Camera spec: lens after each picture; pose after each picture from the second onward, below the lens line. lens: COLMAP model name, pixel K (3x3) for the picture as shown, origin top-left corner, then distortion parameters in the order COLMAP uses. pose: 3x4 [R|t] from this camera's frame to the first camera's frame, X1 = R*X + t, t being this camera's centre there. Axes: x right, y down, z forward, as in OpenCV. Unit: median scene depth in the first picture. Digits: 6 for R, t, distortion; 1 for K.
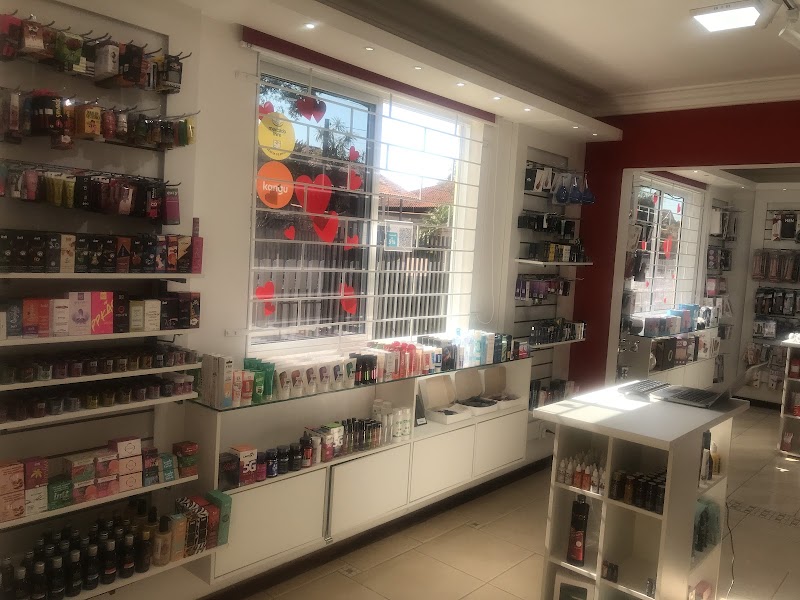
lens RADIAL K [[662.8, 0, 395.4], [0, 662.8, 297.5], [0, 0, 1]] dist [0.052074, -0.014384]
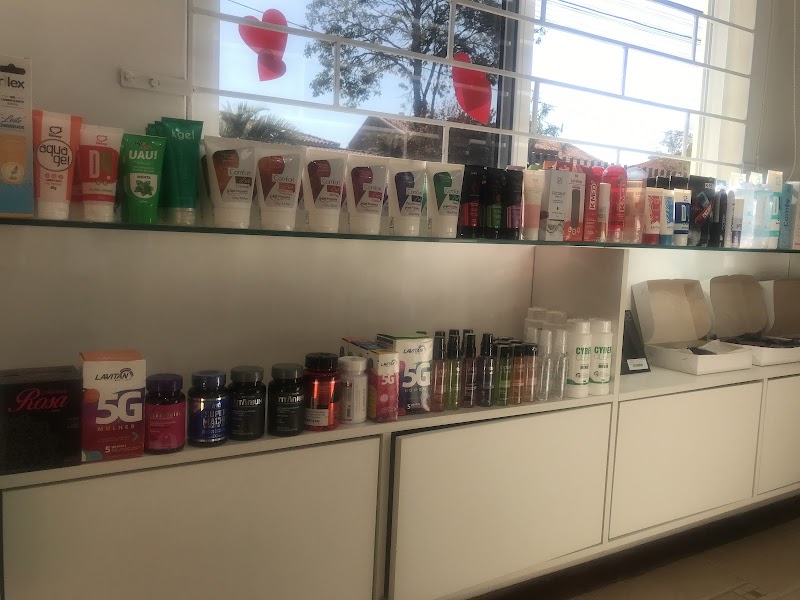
lens RADIAL K [[662.8, 0, 395.4], [0, 662.8, 297.5], [0, 0, 1]] dist [0.052074, -0.014384]
pose [[0.955968, 0.004815, -0.293431, 0.017723], [-0.004304, 0.999988, 0.002388, 0.173294], [0.293438, -0.001020, 0.955977, 0.630885]]
